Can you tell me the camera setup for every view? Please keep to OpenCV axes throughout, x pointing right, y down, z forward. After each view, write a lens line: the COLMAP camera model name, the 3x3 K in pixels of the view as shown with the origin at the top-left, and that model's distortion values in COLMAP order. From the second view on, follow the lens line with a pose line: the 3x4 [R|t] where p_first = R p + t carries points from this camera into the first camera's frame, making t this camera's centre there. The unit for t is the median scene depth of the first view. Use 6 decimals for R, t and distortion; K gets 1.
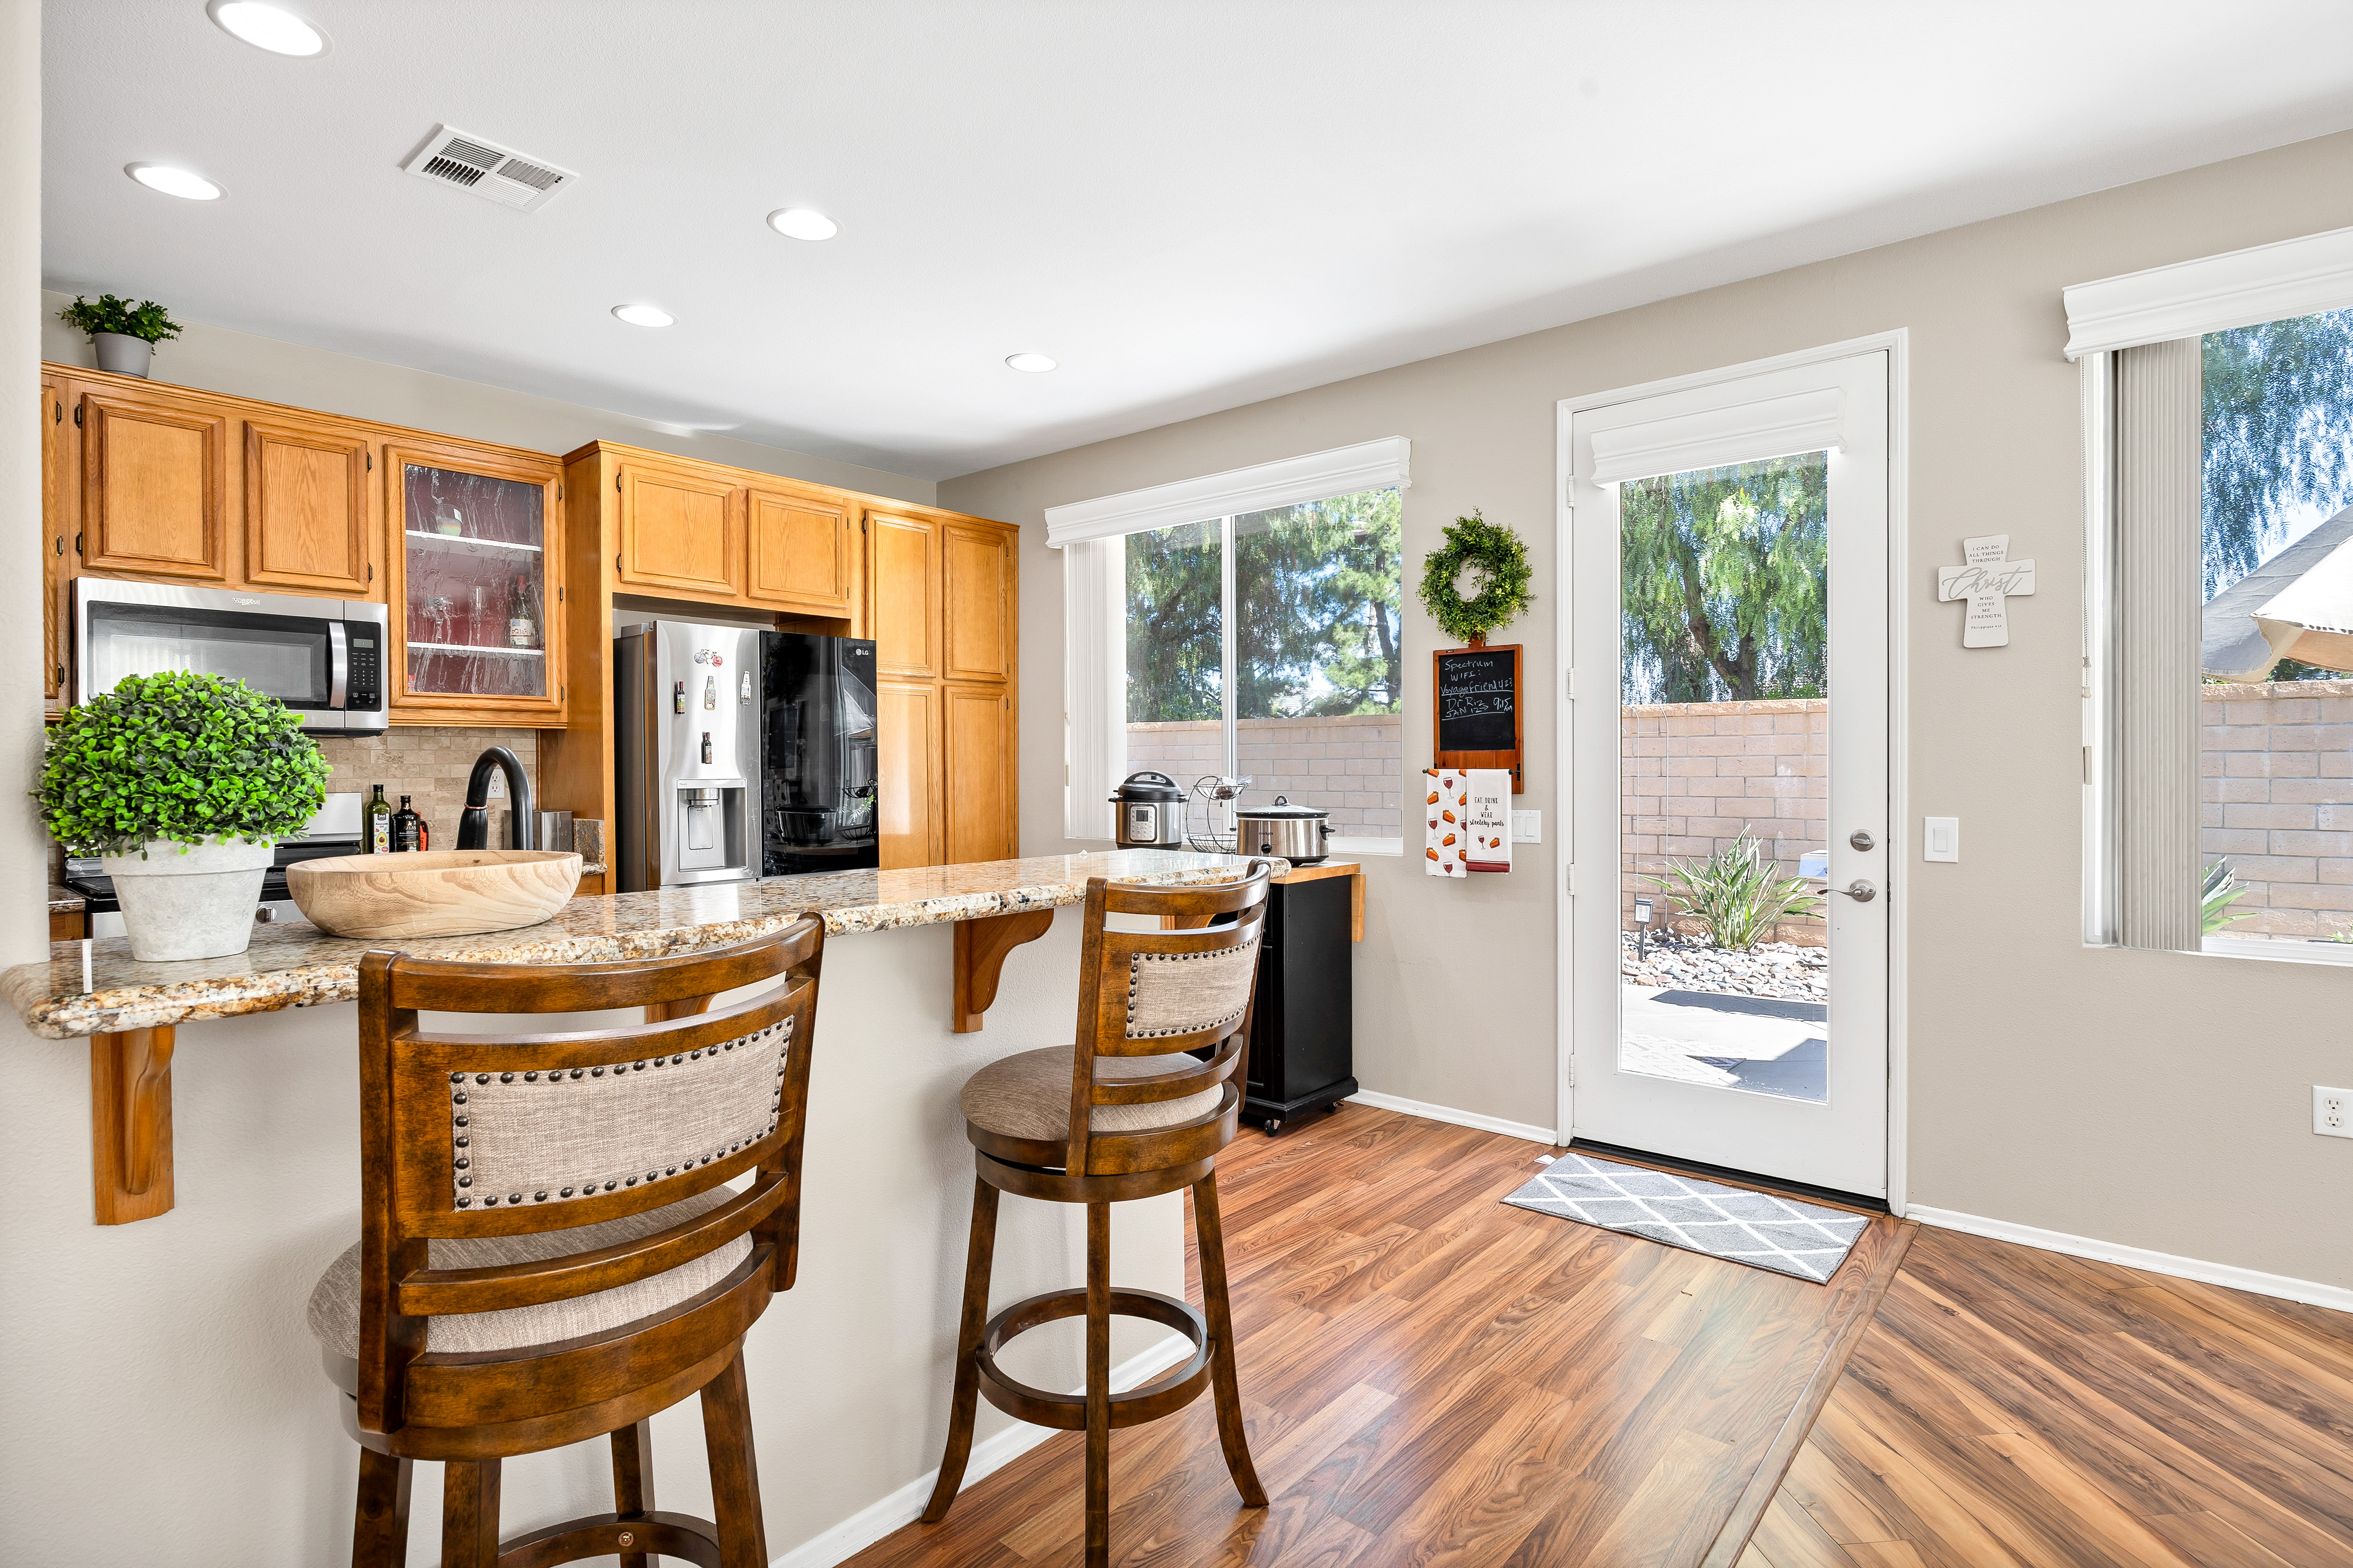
lens RADIAL K [[1169.9, 0, 1177.3], [0, 1169.9, 781.5], [0, 0, 1]] dist [-0.014969, 0.001621]
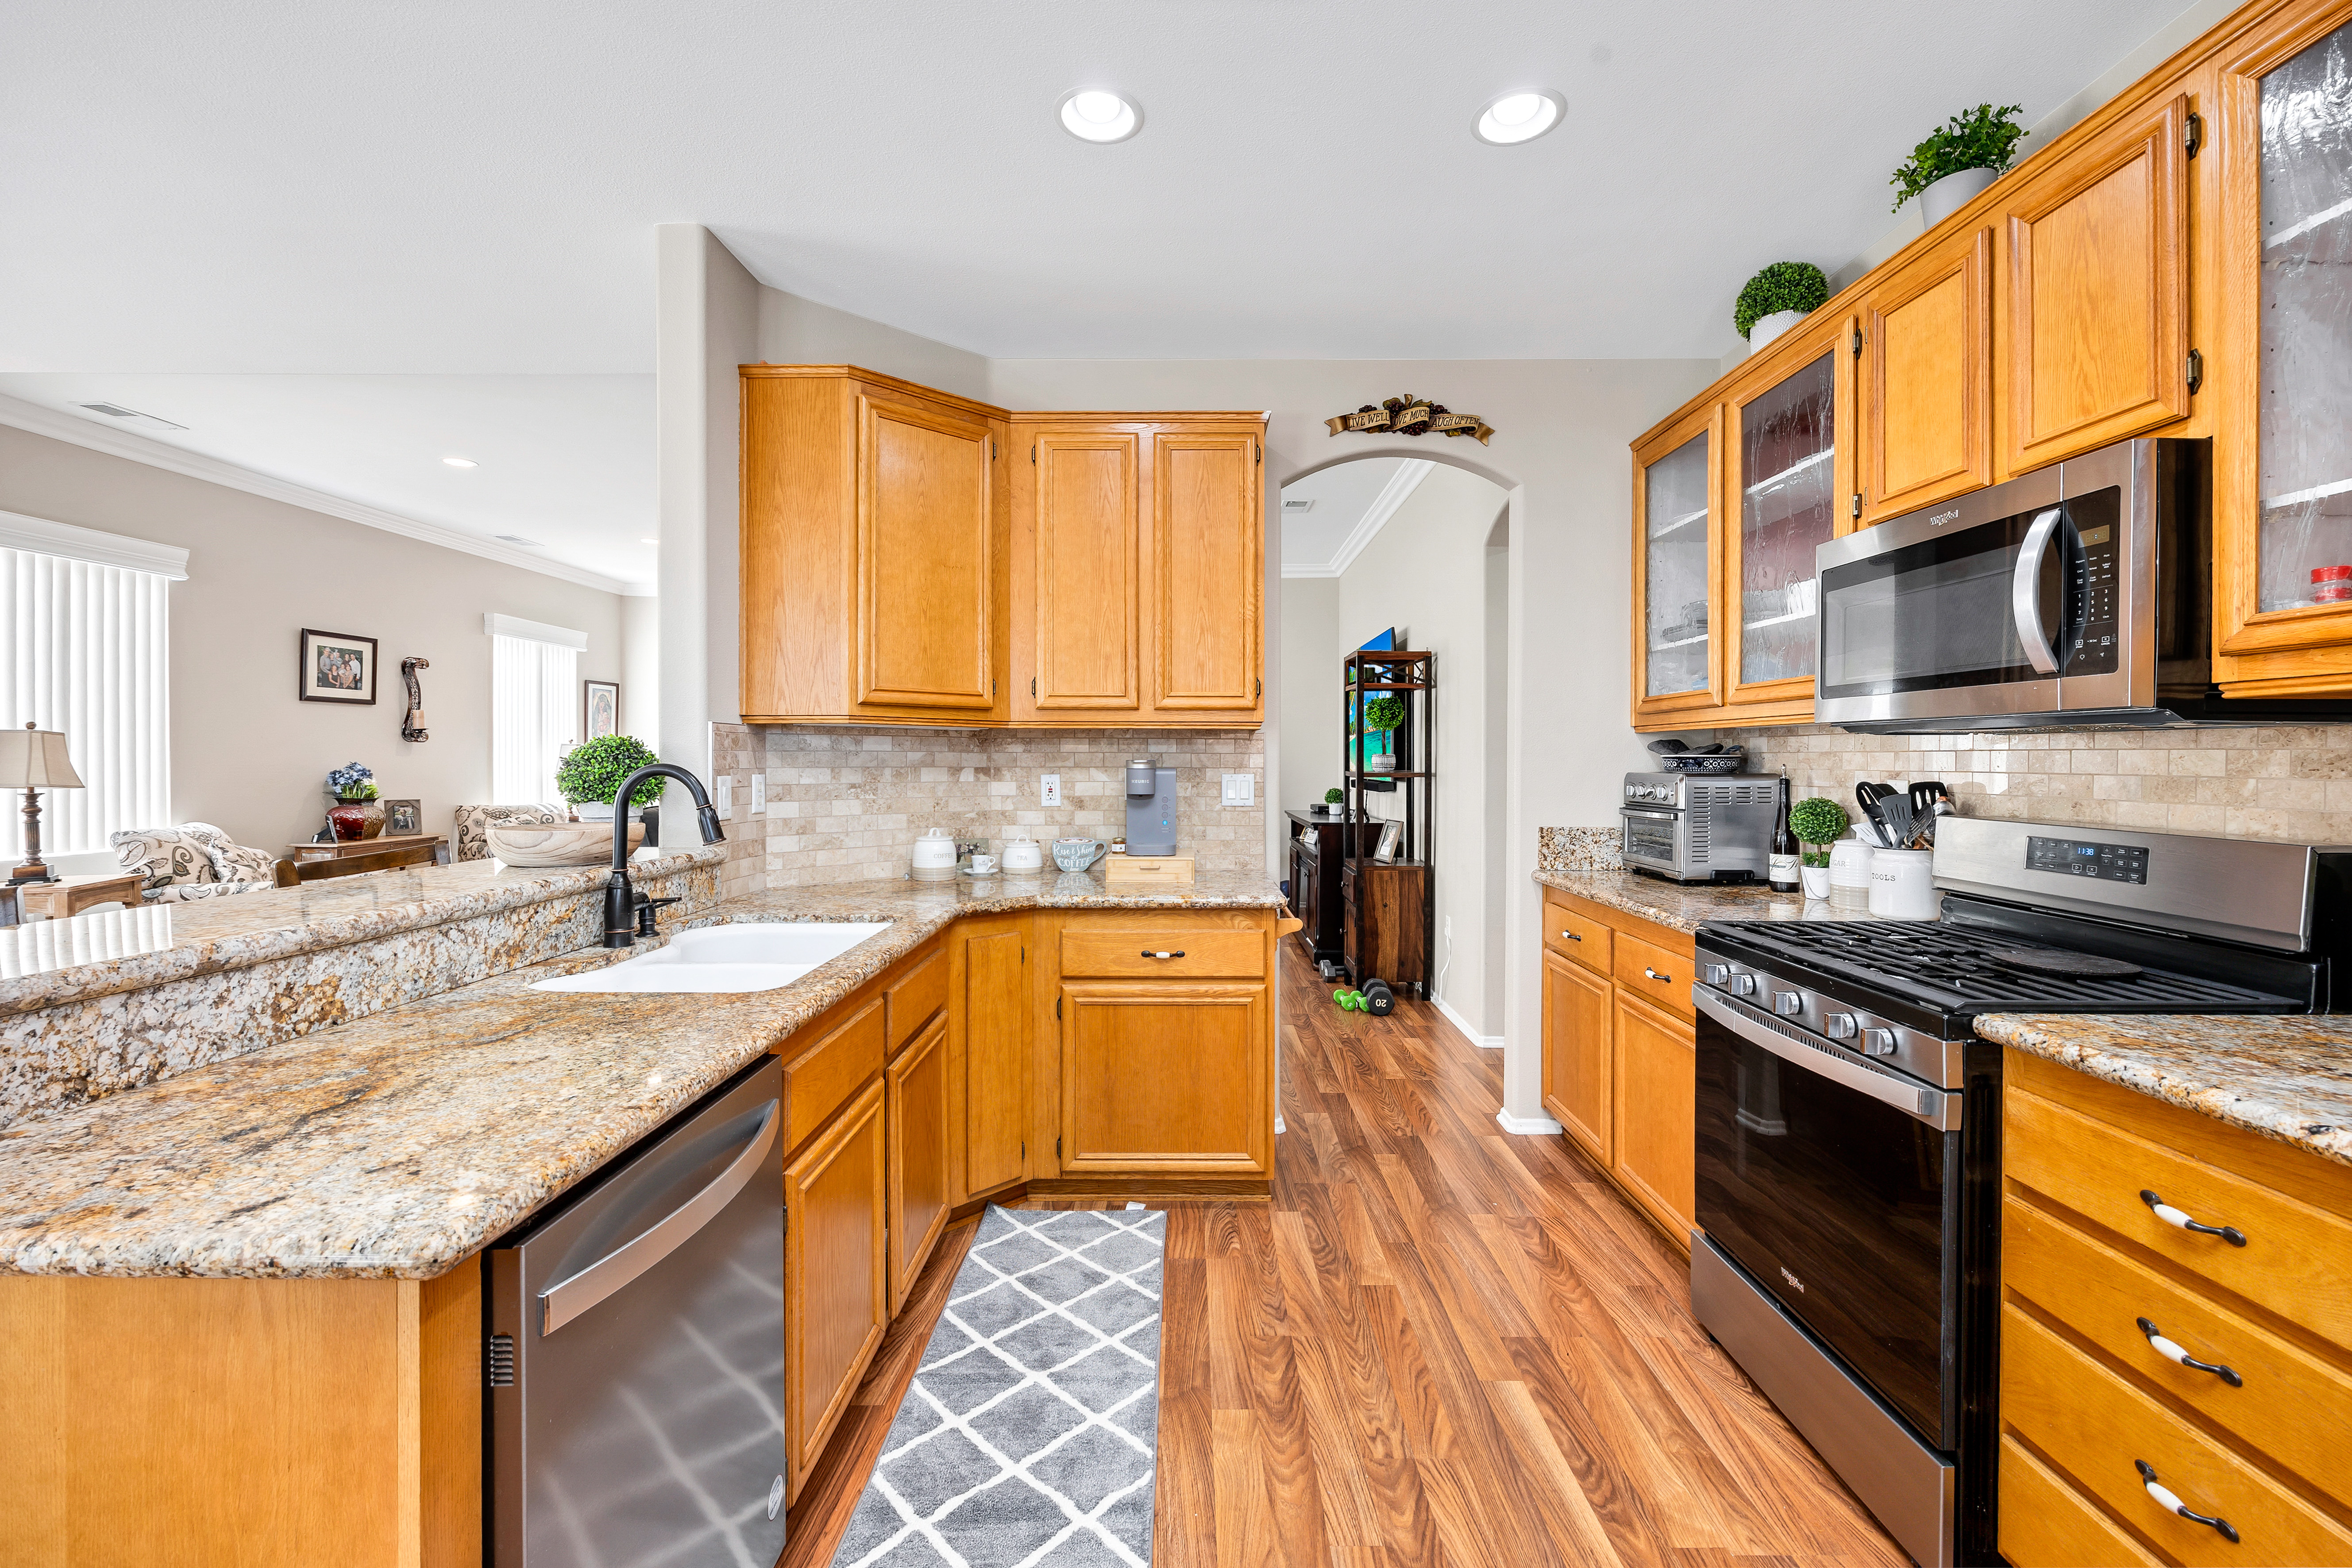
lens RADIAL K [[972.8, 0, 1178.5], [0, 972.8, 762.5], [0, 0, 1]] dist [-0.004250, 0.000654]
pose [[-0.762128, 0.005755, -0.647401, -0.139612], [-0.008188, 0.999795, 0.018528, -0.027281], [0.647375, 0.019422, -0.761924, 1.060998]]
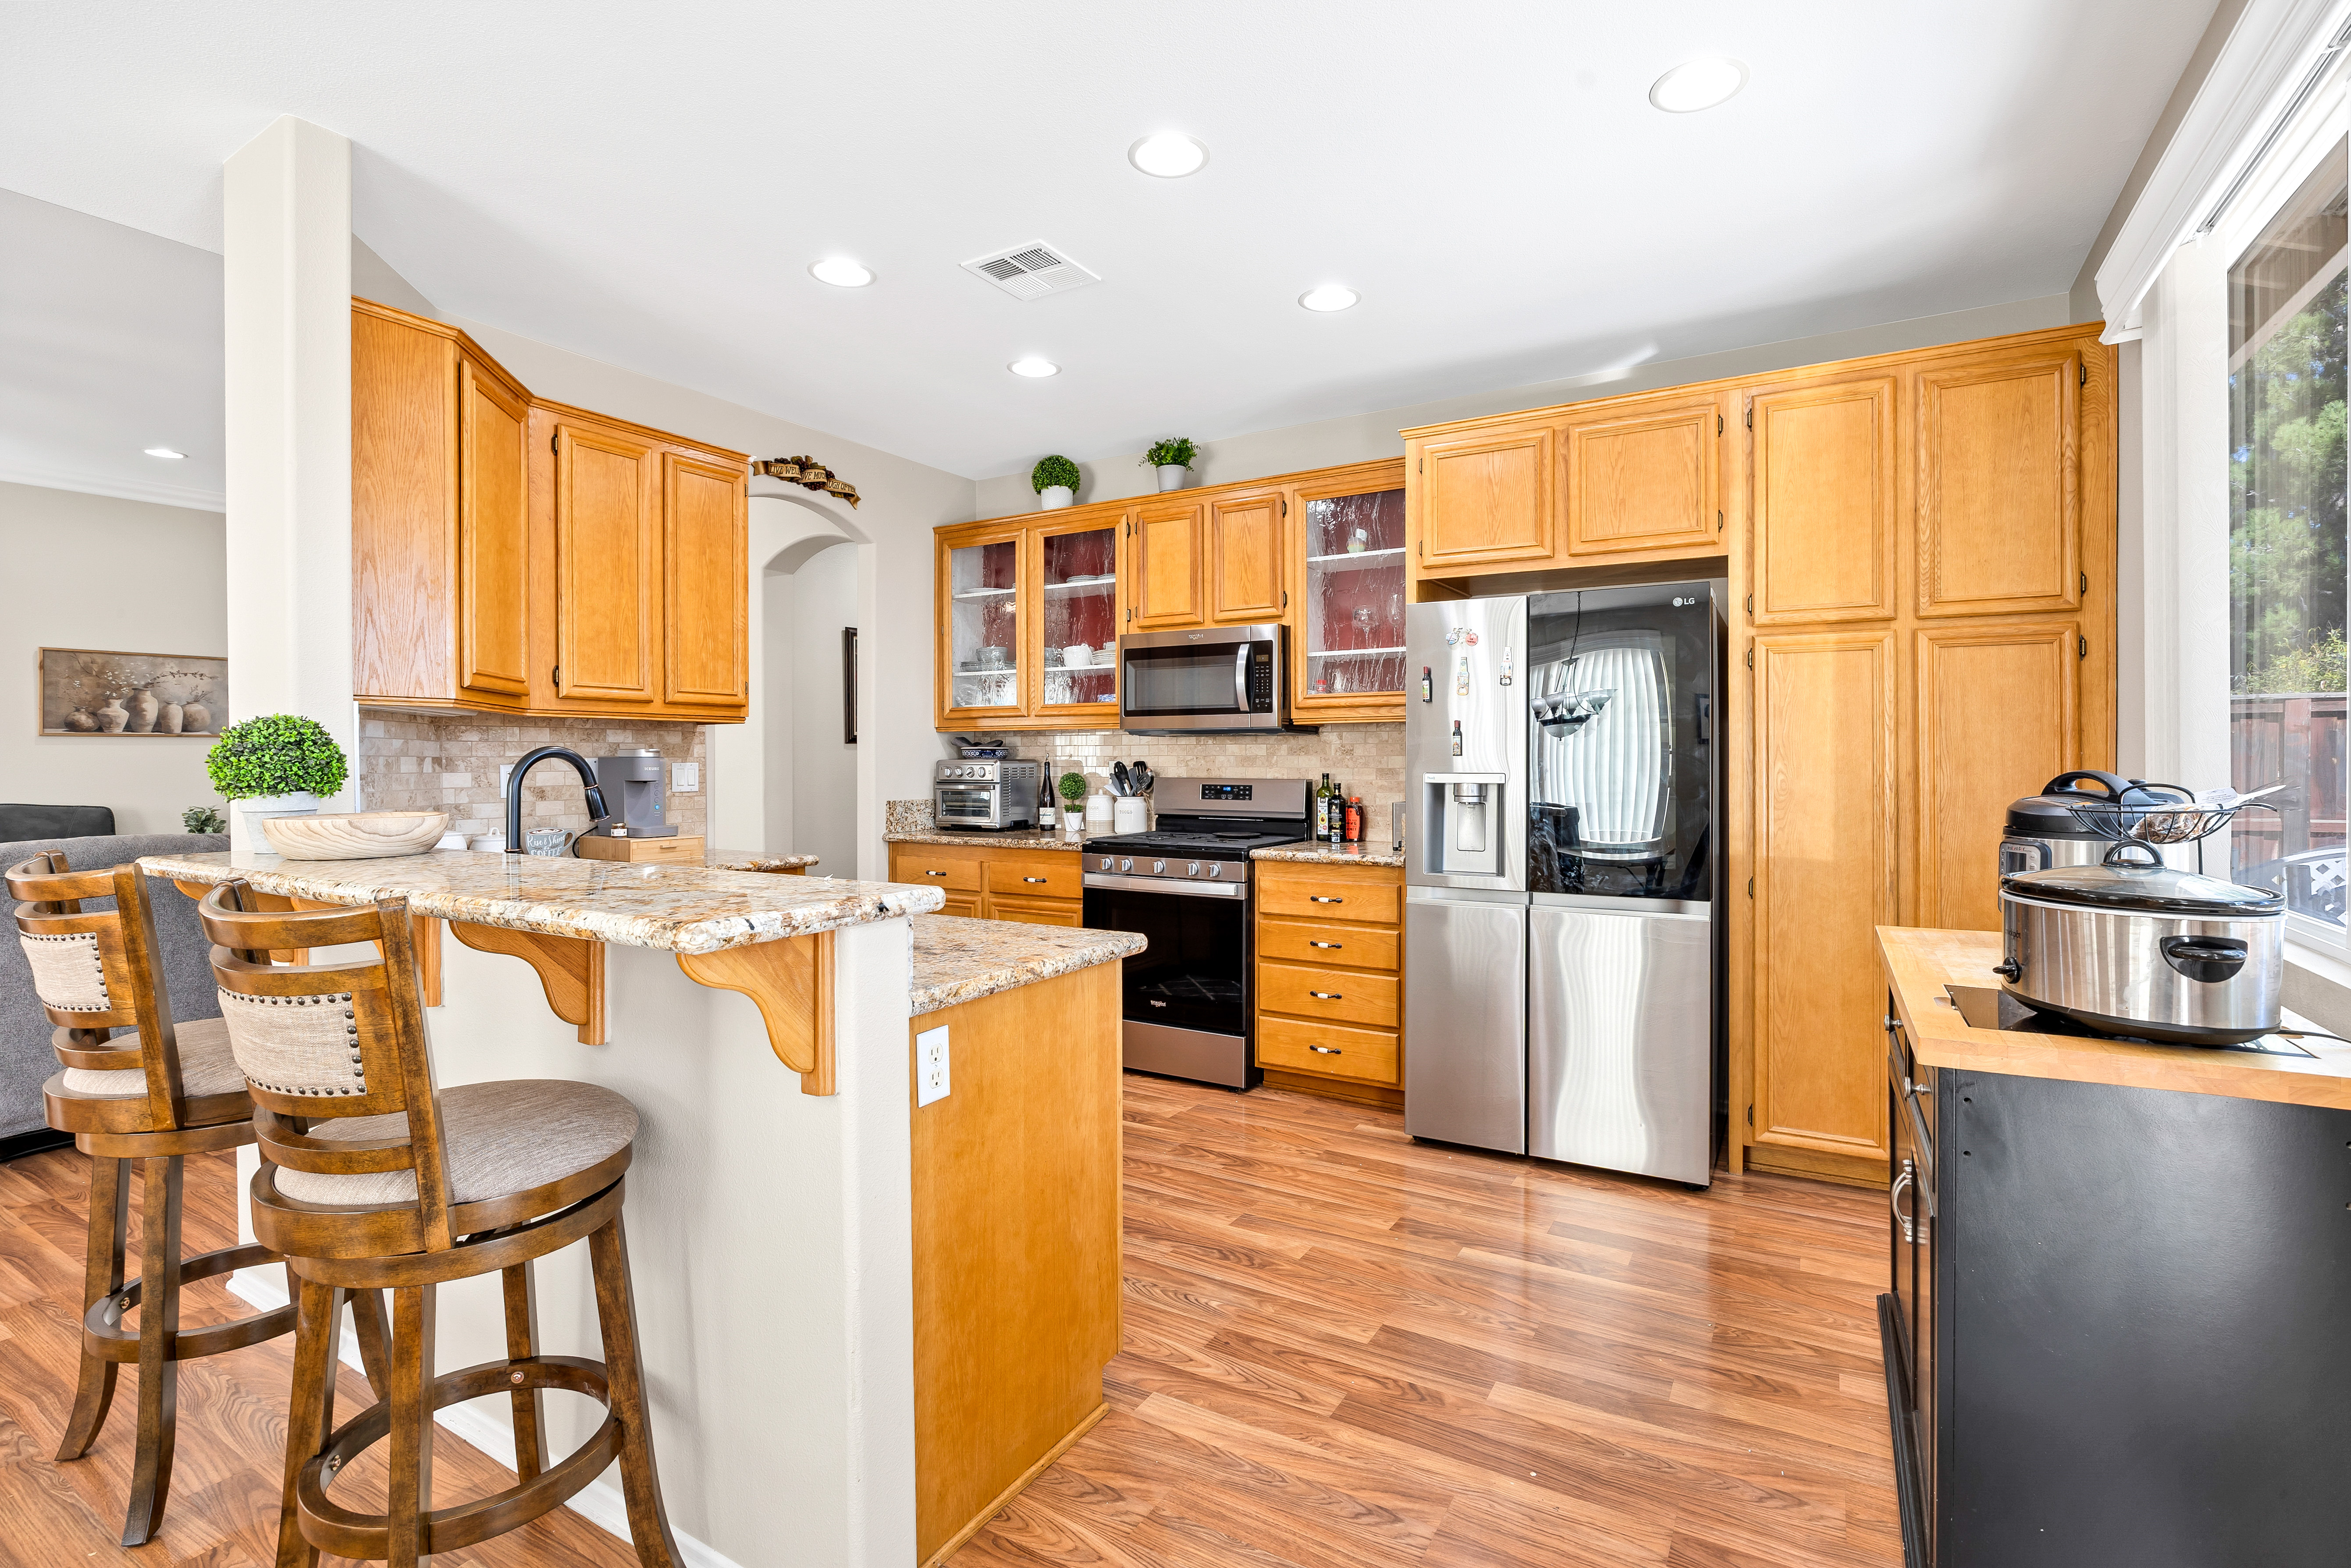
lens RADIAL K [[1083.4, 0, 1182.2], [0, 1083.4, 763.8], [0, 0, 1]] dist [-0.014213, 0.000854]
pose [[0.174228, 0.008246, -0.984671, 0.416033], [-0.012432, 0.999904, 0.006174, -0.012670], [0.984627, 0.011166, 0.174314, 0.715836]]
